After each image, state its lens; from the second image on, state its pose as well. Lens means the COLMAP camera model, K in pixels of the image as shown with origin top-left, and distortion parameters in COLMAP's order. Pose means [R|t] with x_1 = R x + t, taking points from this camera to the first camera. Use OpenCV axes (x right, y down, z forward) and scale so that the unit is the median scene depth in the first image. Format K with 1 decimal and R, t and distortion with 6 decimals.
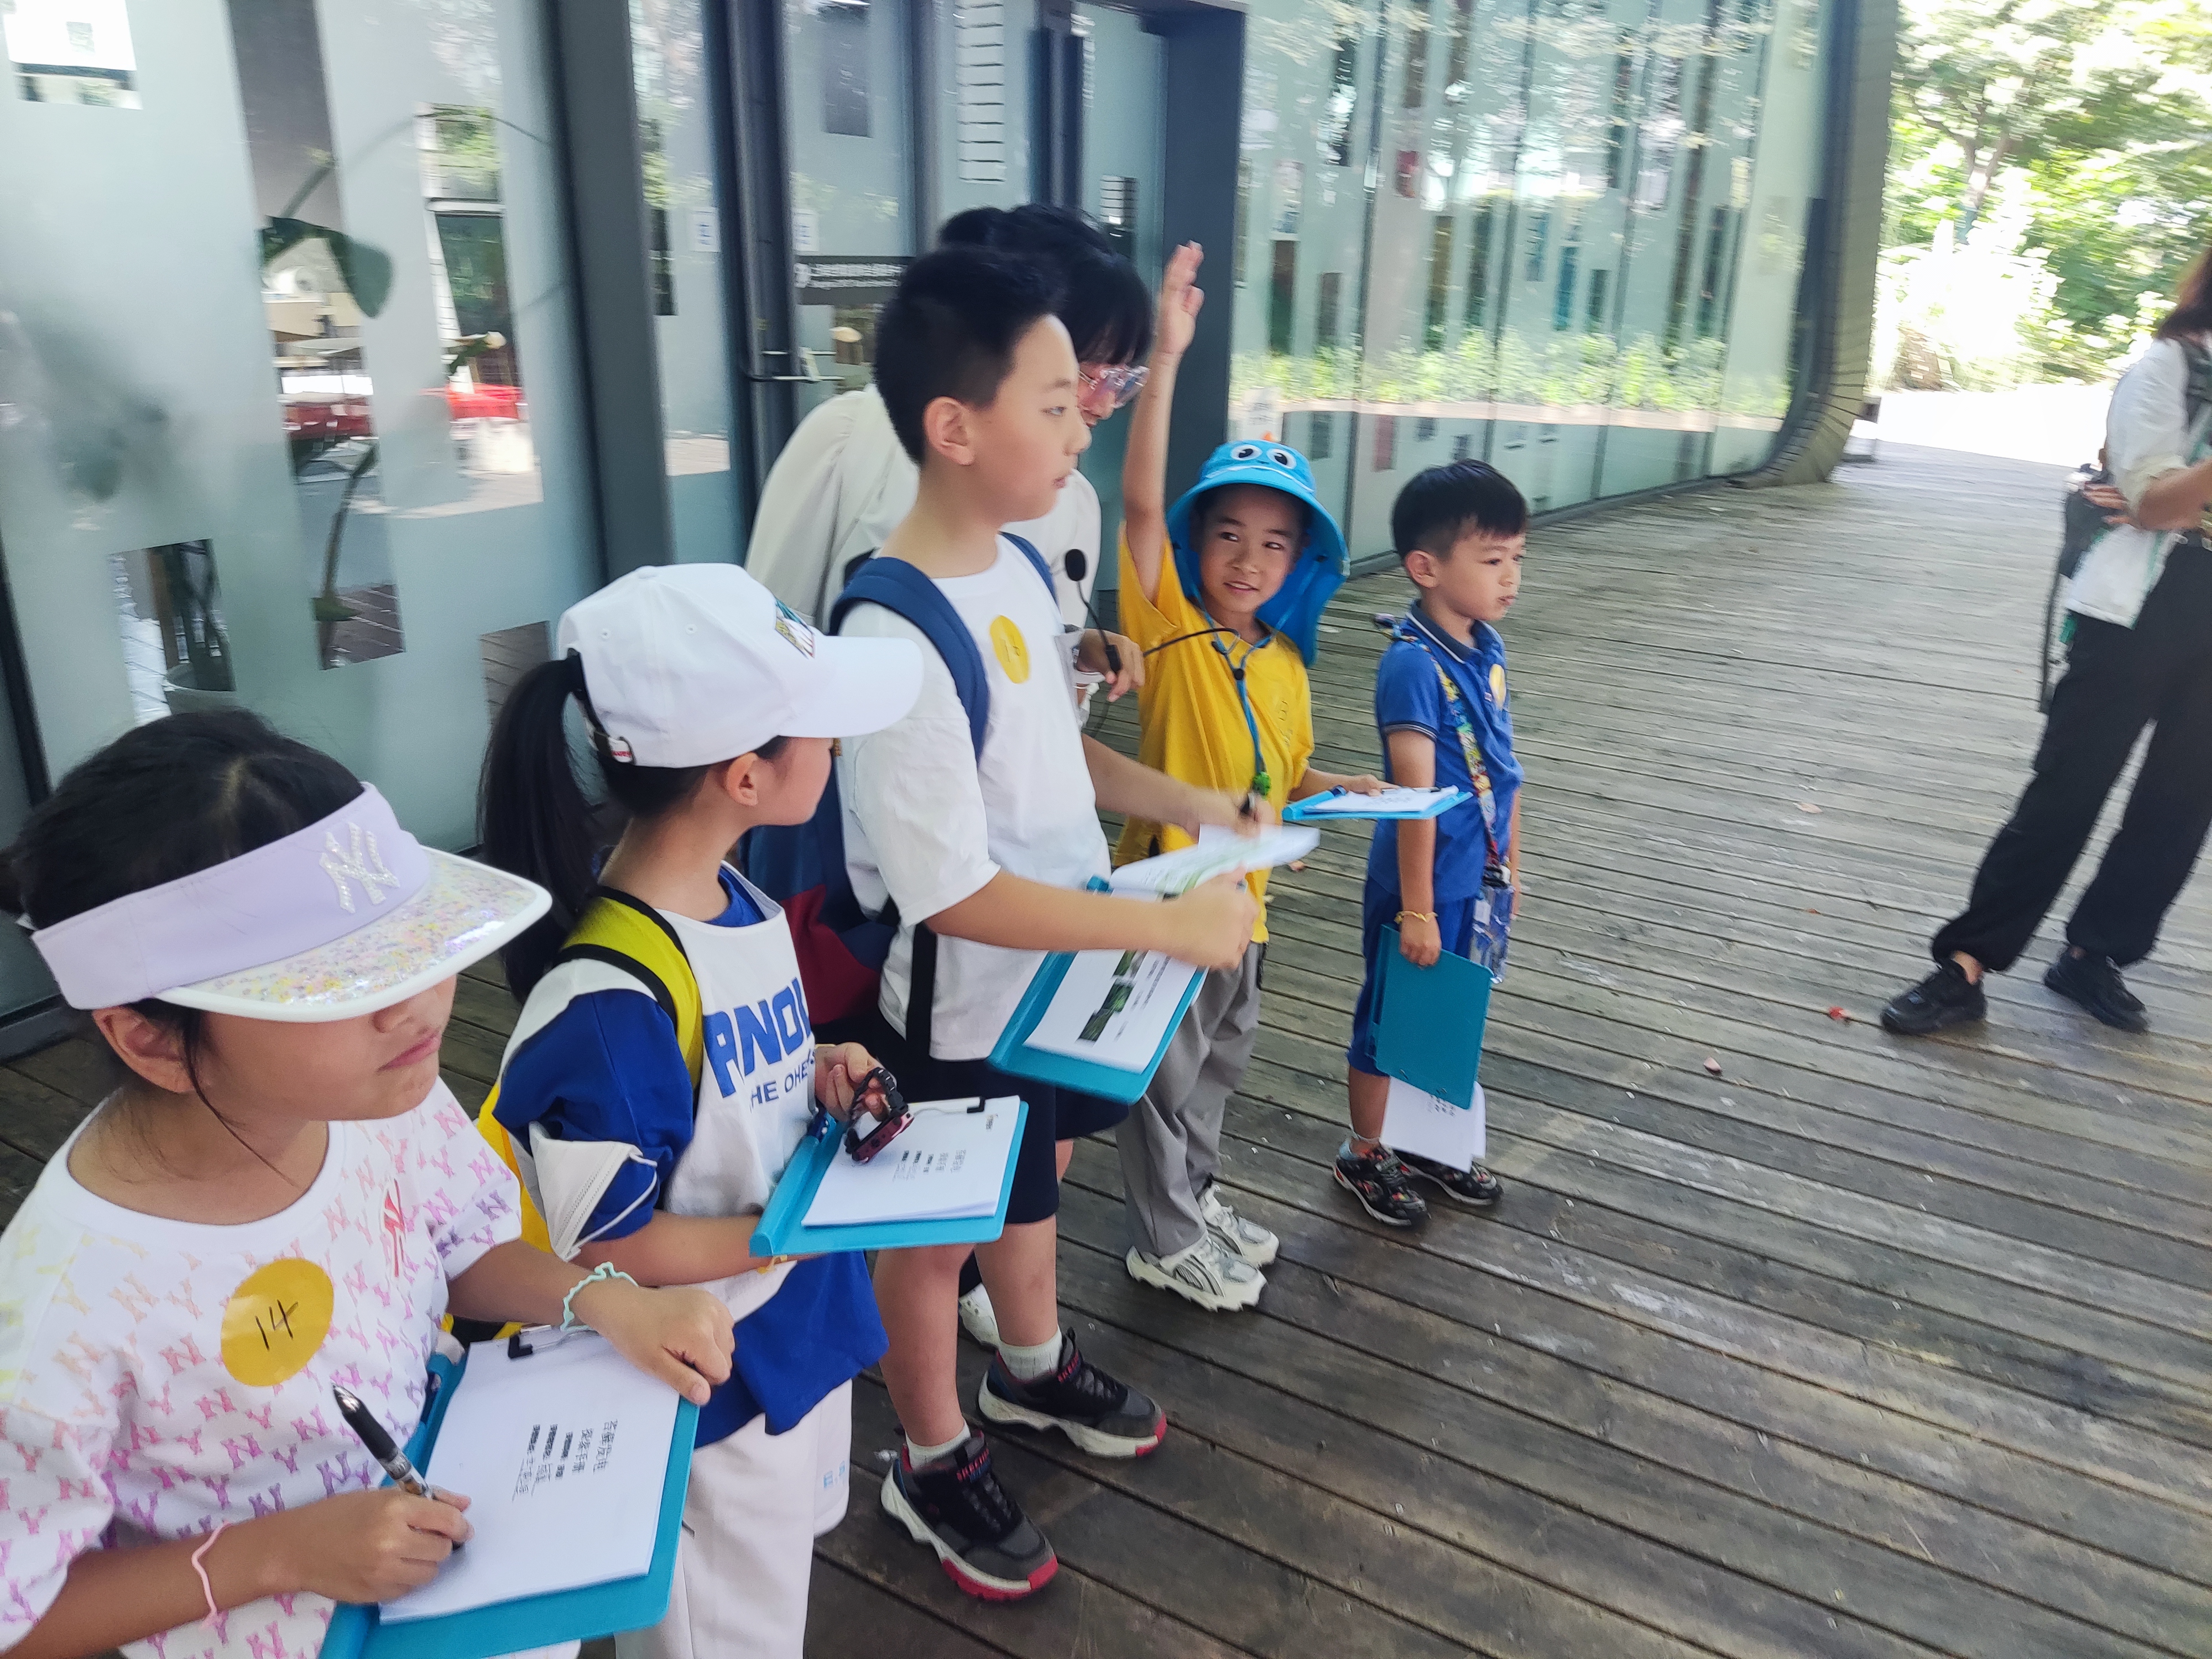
lens RADIAL K [[1612.9, 0, 1106.0], [0, 1612.9, 829.5], [0, 0, 1]] dist [0.059347, 0.063632]
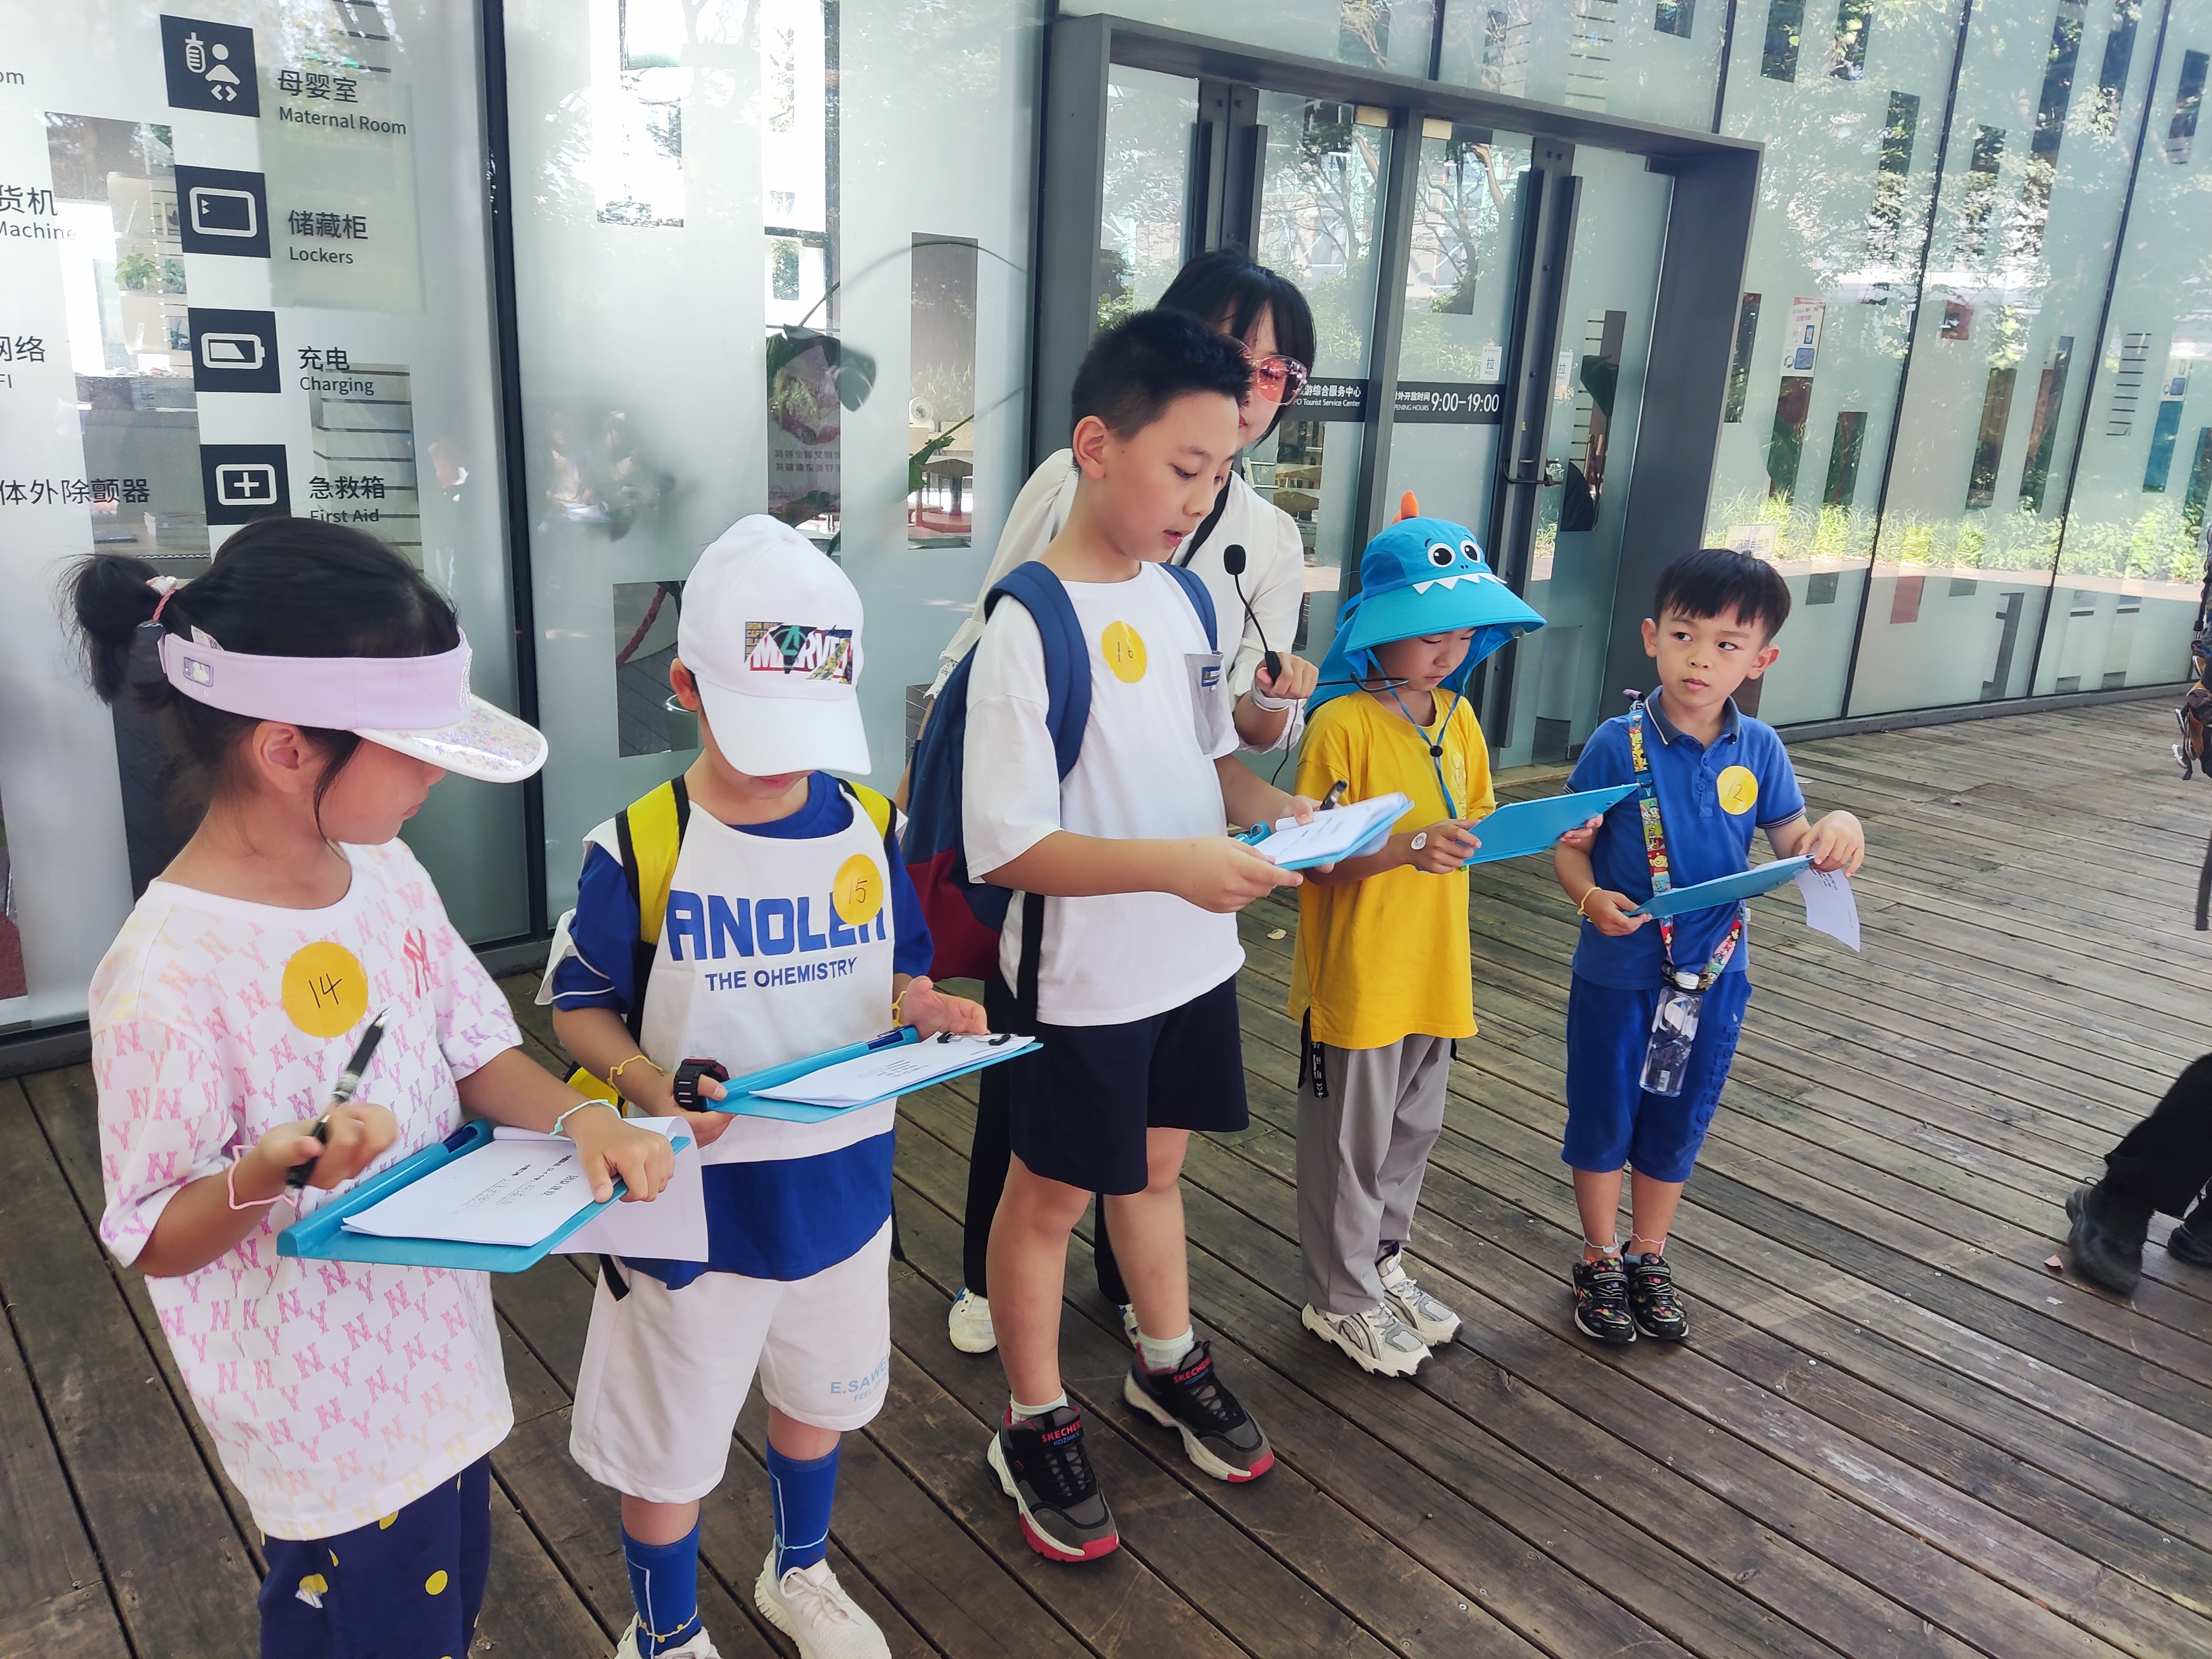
lens RADIAL K [[1646.9, 0, 1105.0], [0, 1646.9, 782.2], [0, 0, 1]] dist [0.050616, -0.035830]
pose [[0.942197, 0.103801, -0.318574, 0.193889], [-0.139341, 0.986071, -0.090814, 0.054793], [0.304710, 0.129955, 0.943538, -0.045346]]
